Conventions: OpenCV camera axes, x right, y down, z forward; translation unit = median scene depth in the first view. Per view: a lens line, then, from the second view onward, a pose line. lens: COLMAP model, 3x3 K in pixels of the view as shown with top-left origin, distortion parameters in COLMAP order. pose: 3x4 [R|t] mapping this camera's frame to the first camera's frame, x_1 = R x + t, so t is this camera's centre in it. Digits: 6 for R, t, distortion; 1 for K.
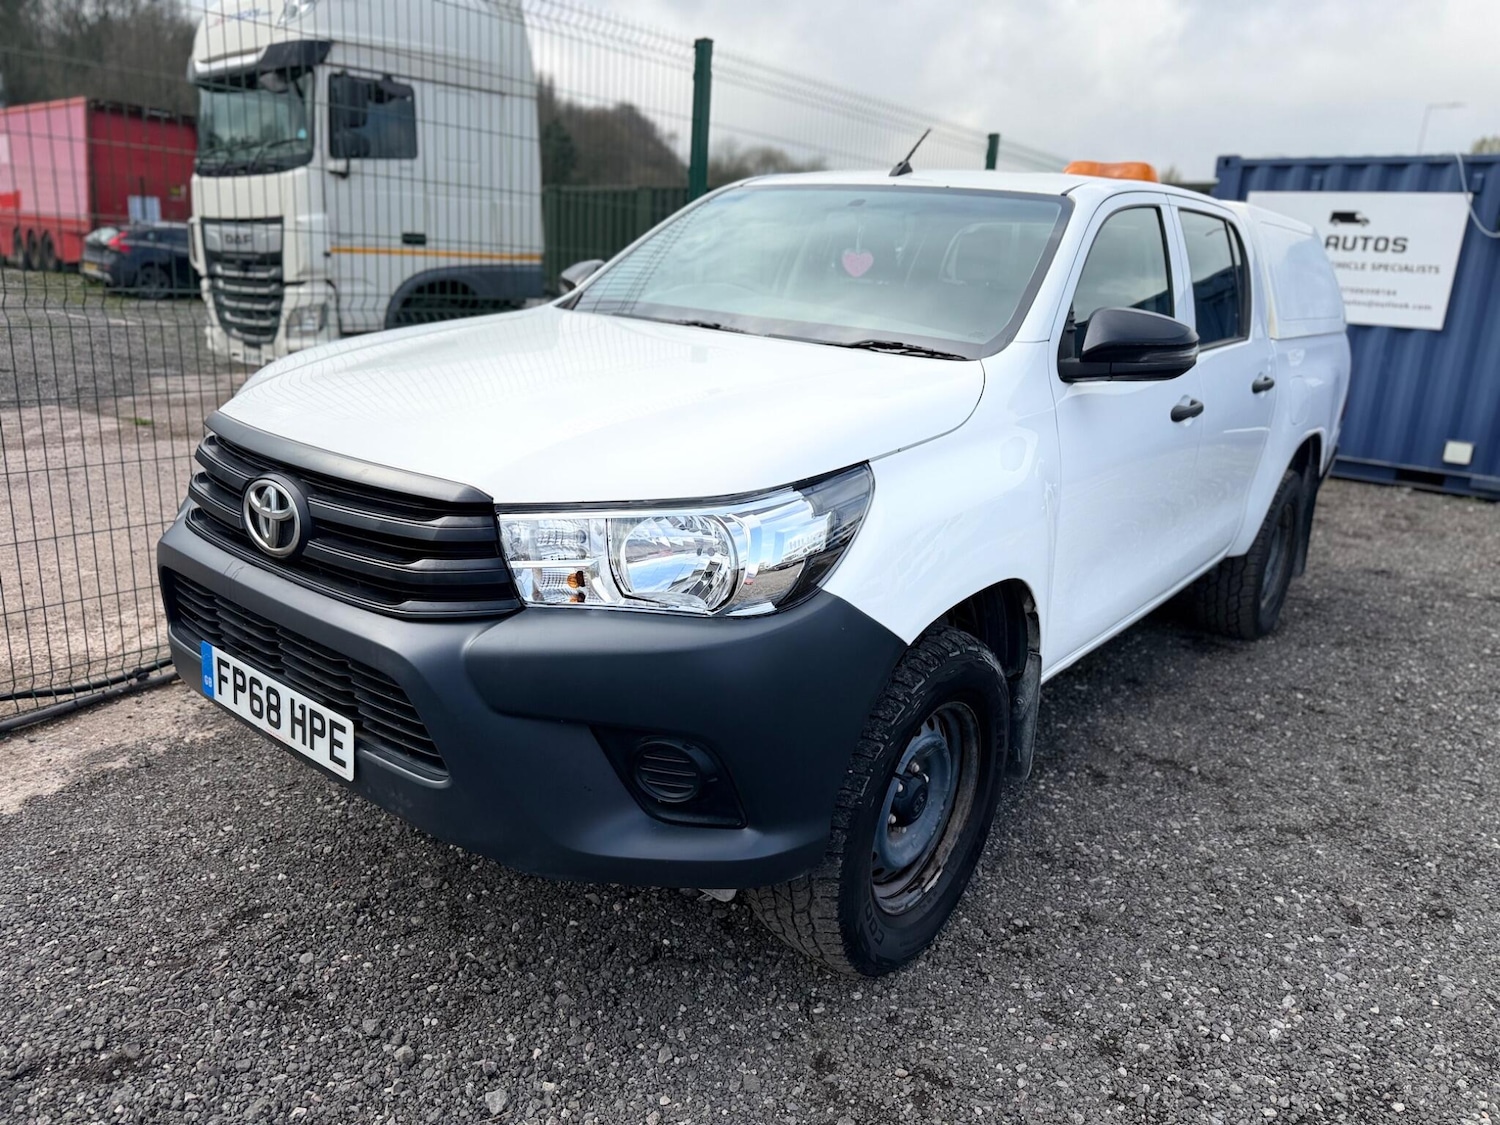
lens RADIAL K [[1064.6, 0, 746.4], [0, 1064.6, 564.0], [0, 0, 1]] dist [0.002675, -0.008876]
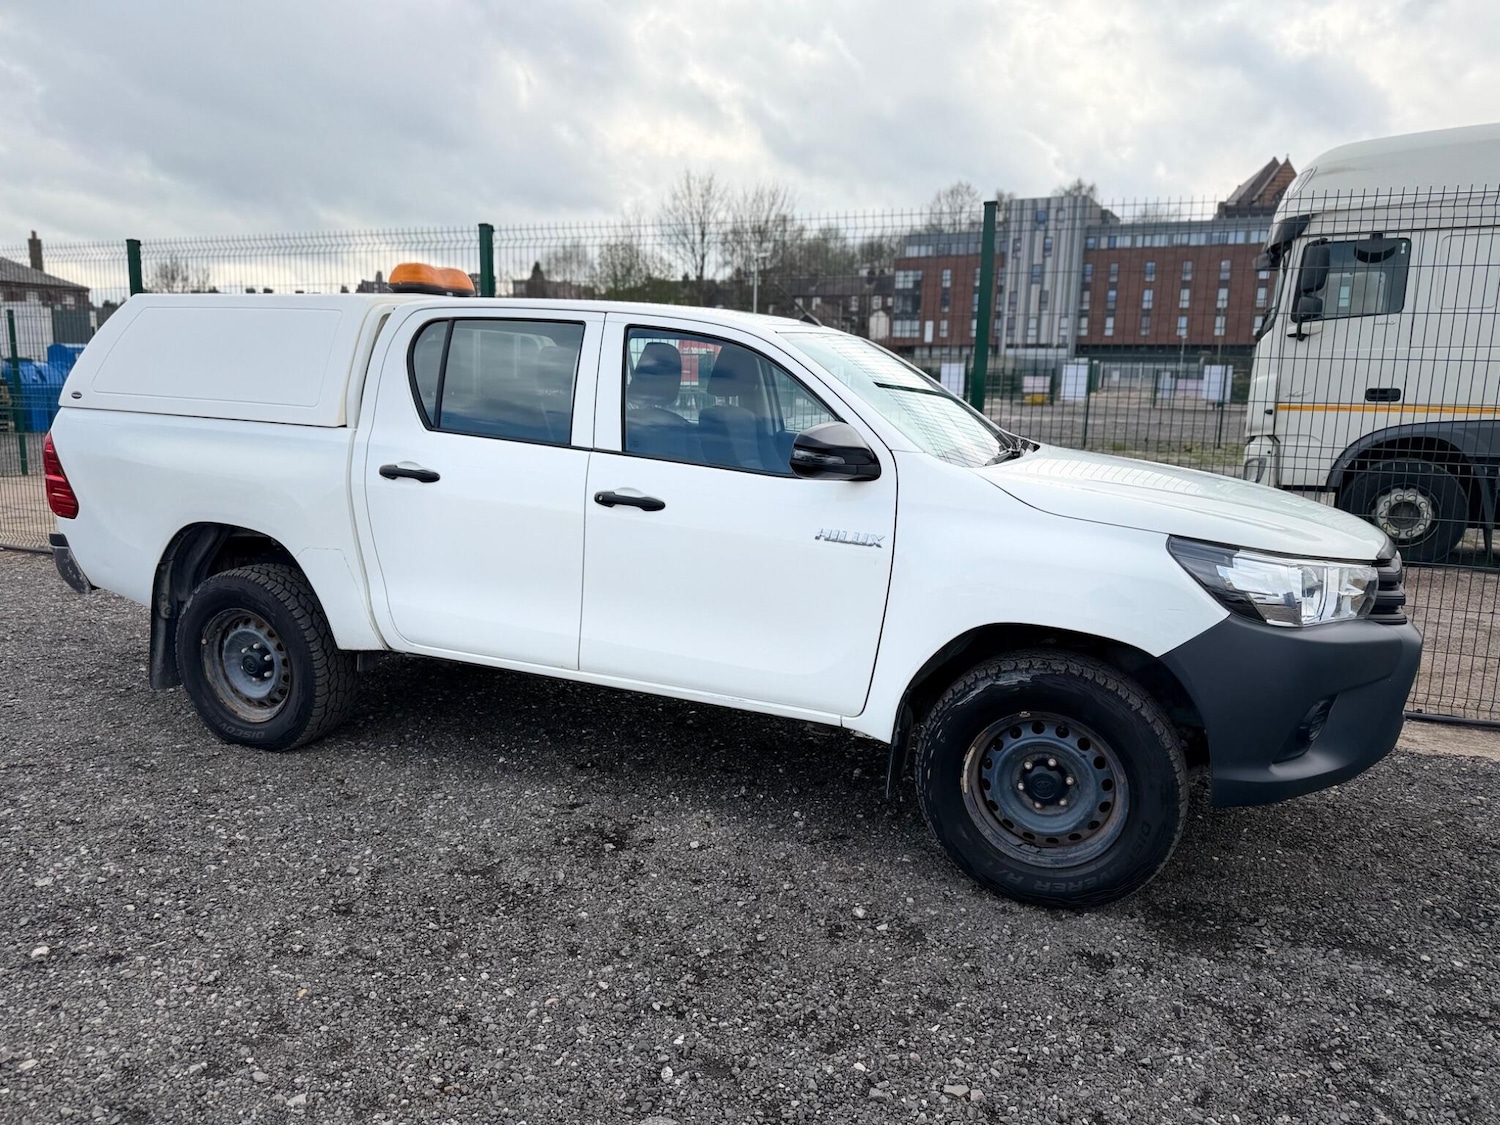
lens RADIAL K [[1057.6, 0, 748.6], [0, 1057.6, 561.8], [0, 0, 1]] dist [0.033150, -0.040492]
pose [[0.247622, 0.109334, -0.962668, 1.773938], [-0.267029, 0.962830, 0.040666, -0.189882], [0.931332, 0.246991, 0.267613, 0.979348]]
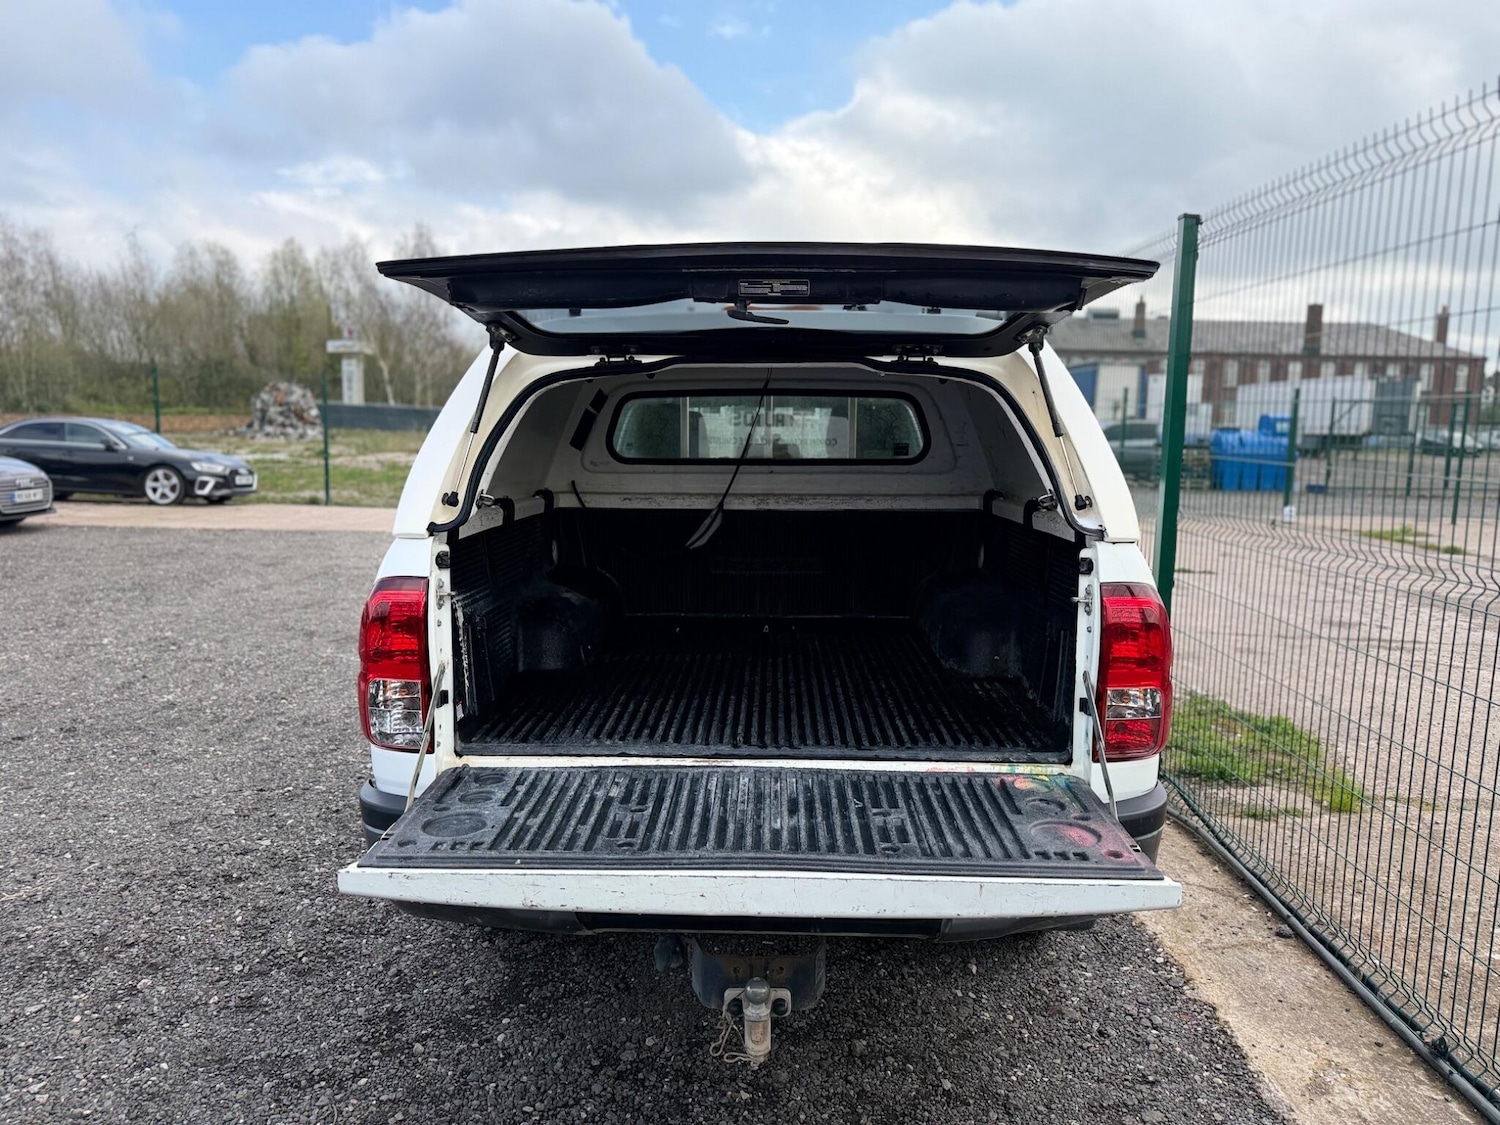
lens RADIAL K [[1064.1, 0, 750.2], [0, 1064.1, 560.2], [0, 0, 1]] dist [0.028250, -0.033734]
pose [[-0.800341, 0.000354, -0.599545, 1.380932], [-0.228860, 0.924096, 0.306054, -0.730594], [0.554146, 0.382159, -0.739511, 2.743416]]
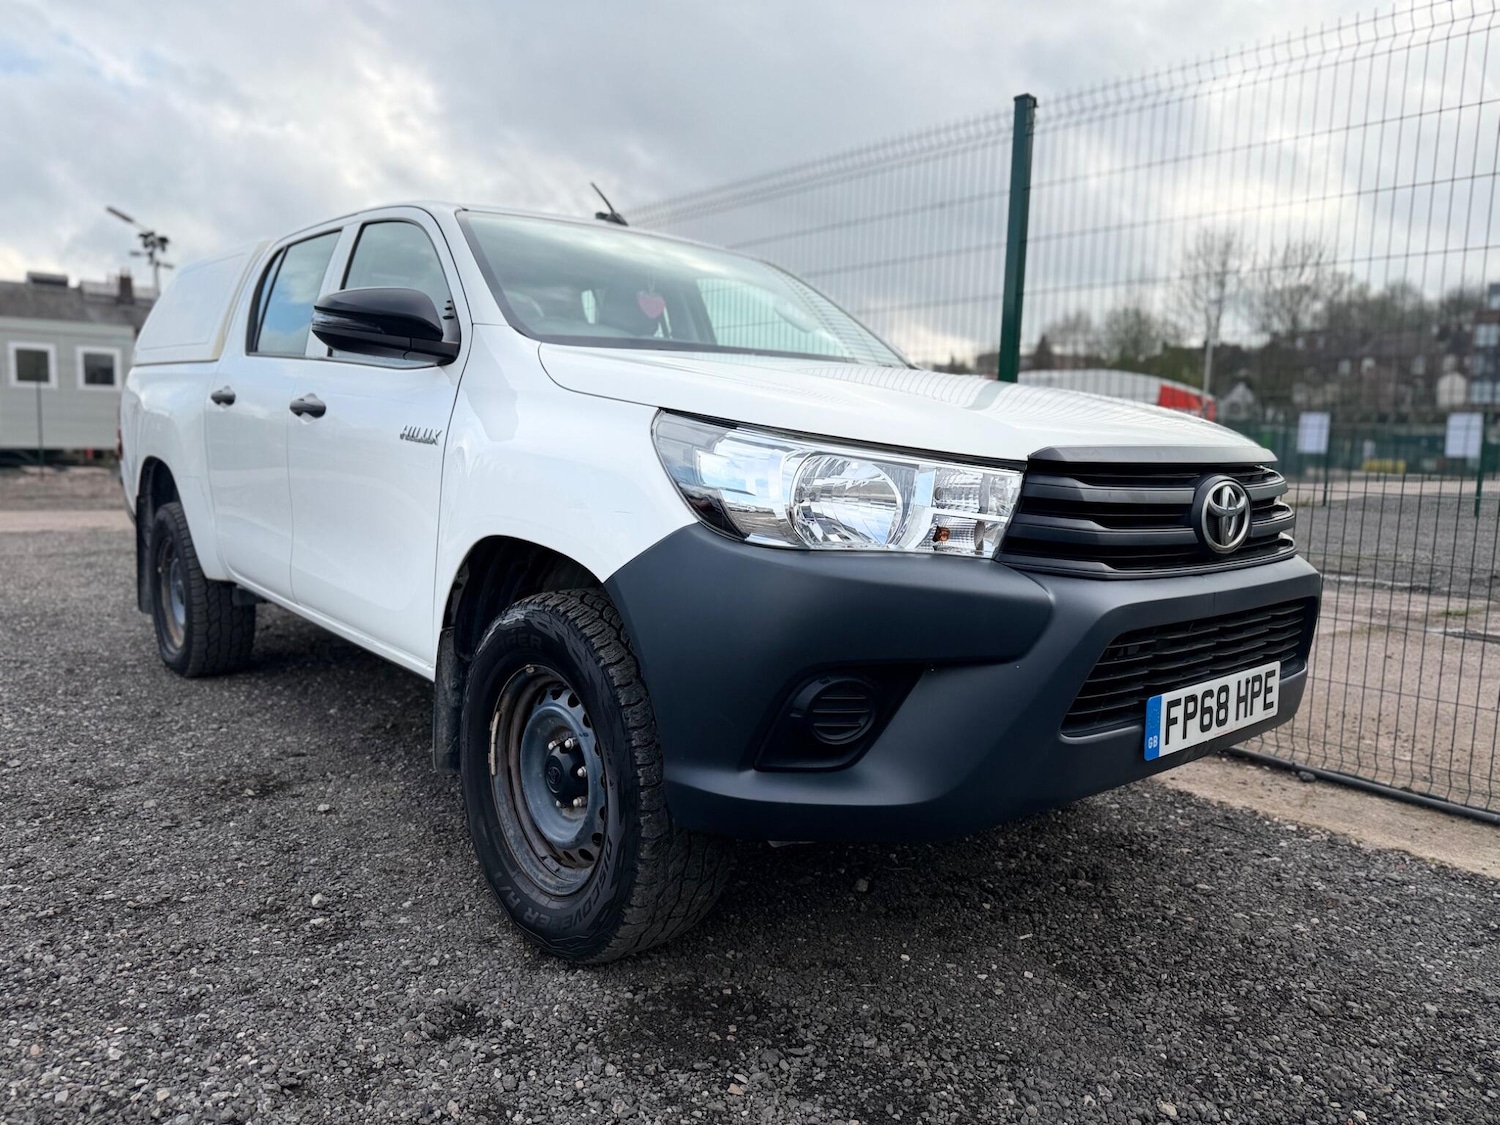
lens RADIAL K [[1064.6, 0, 746.4], [0, 1064.6, 564.0], [0, 0, 1]] dist [0.002675, -0.008876]
pose [[-0.219844, 0.044008, -0.974542, 1.524482], [-0.304923, 0.945828, 0.111498, -0.284341], [0.926656, 0.321672, -0.194515, 1.894195]]
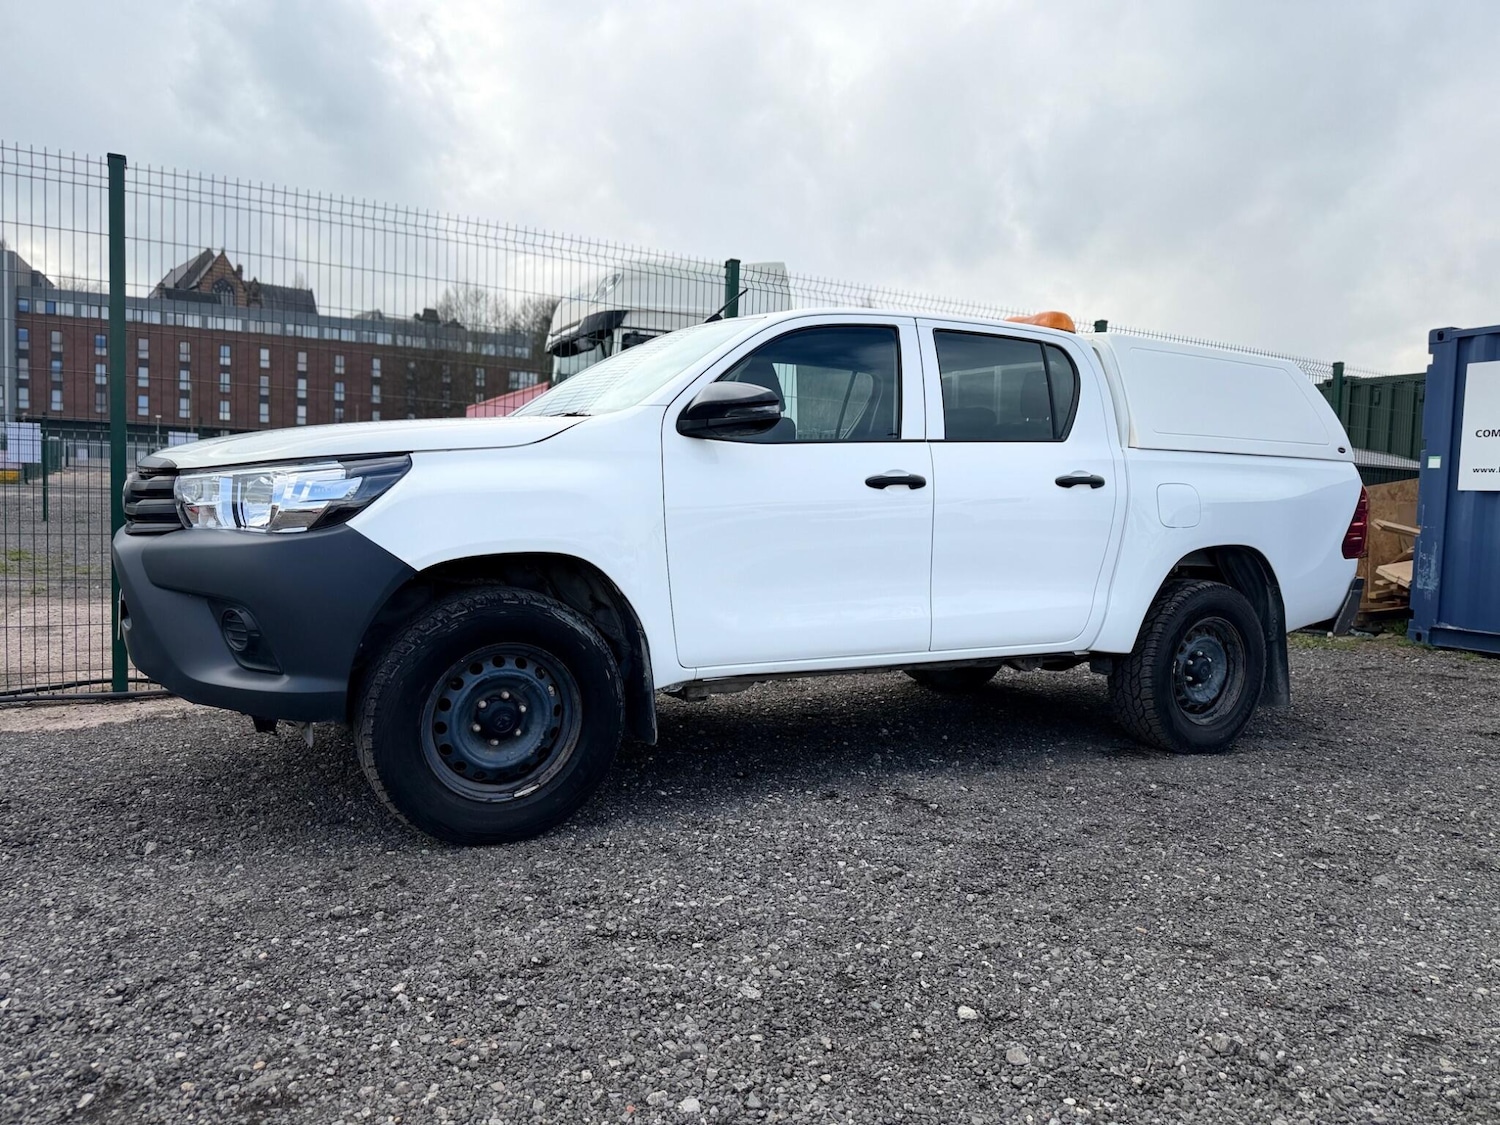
lens RADIAL K [[1055.6, 0, 747.4], [0, 1055.6, 565.0], [0, 0, 1]] dist [0.041101, -0.051444]
pose [[0.923554, -0.002102, -0.383464, 0.826299], [-0.085111, 0.973920, -0.210323, 0.245693], [0.373905, 0.226881, 0.899289, -0.124678]]
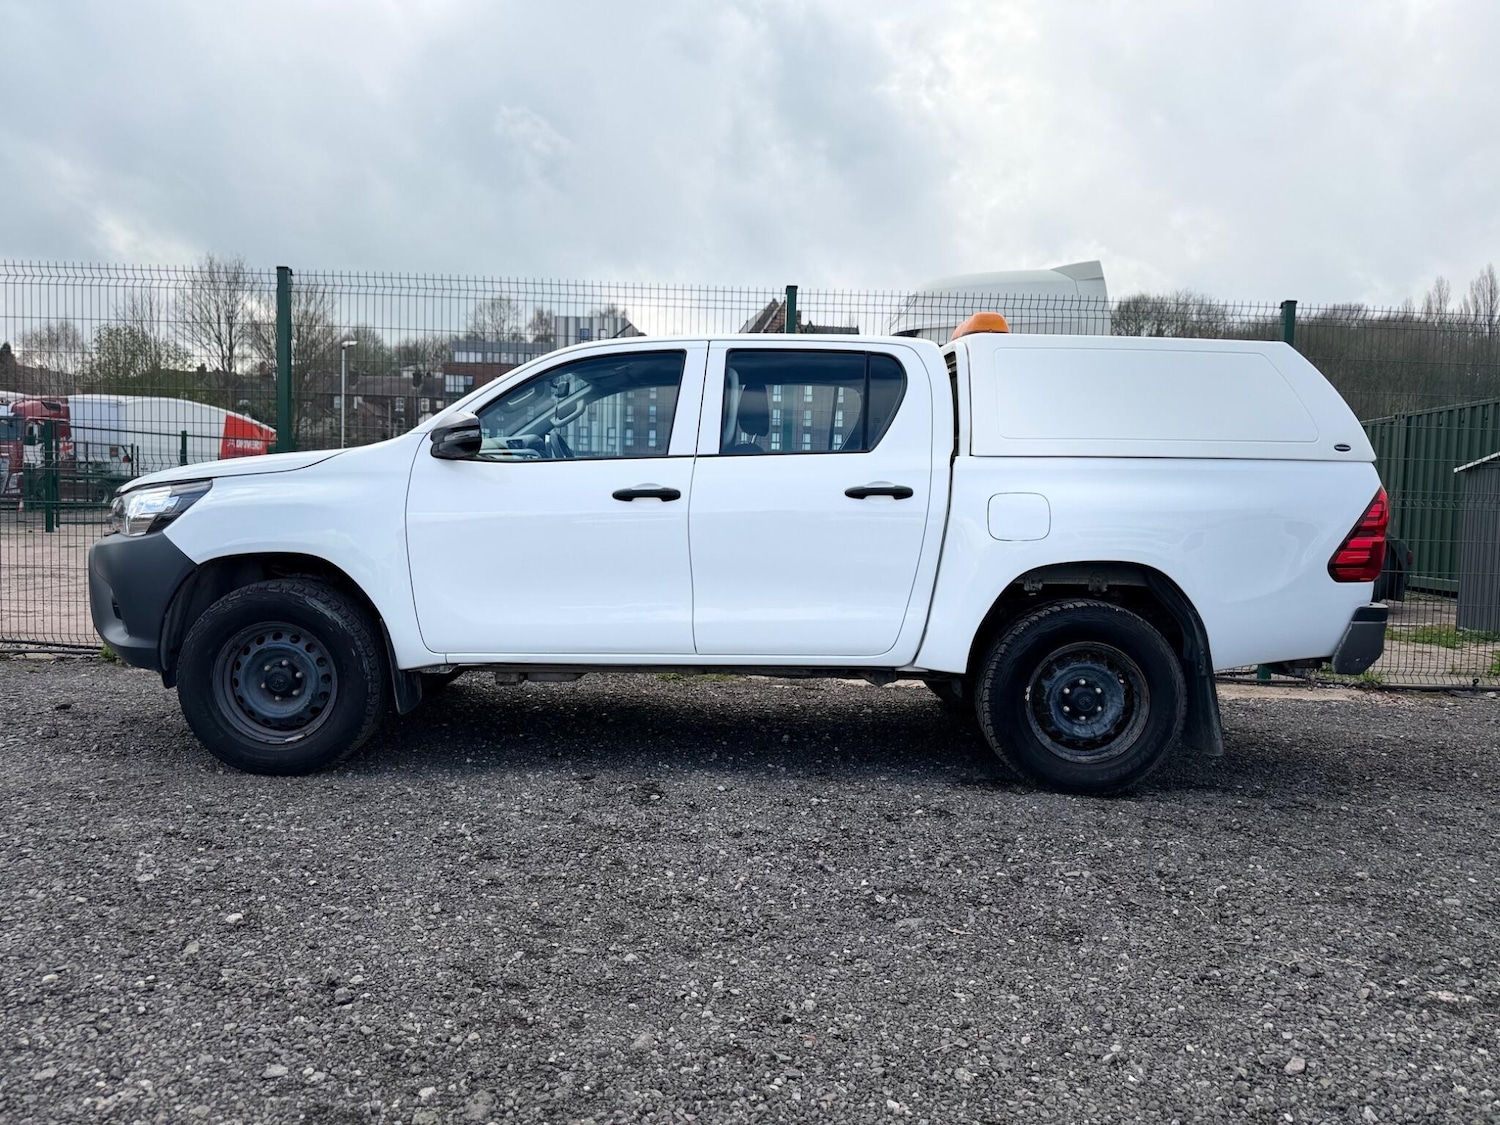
lens RADIAL K [[1053.3, 0, 748.0], [0, 1053.3, 572.4], [0, 0, 1]] dist [0.026680, -0.029486]
pose [[0.624742, 0.011091, -0.780752, 1.727292], [-0.200634, 0.968608, -0.146784, 0.127861], [0.754614, 0.248347, 0.607355, 0.400258]]
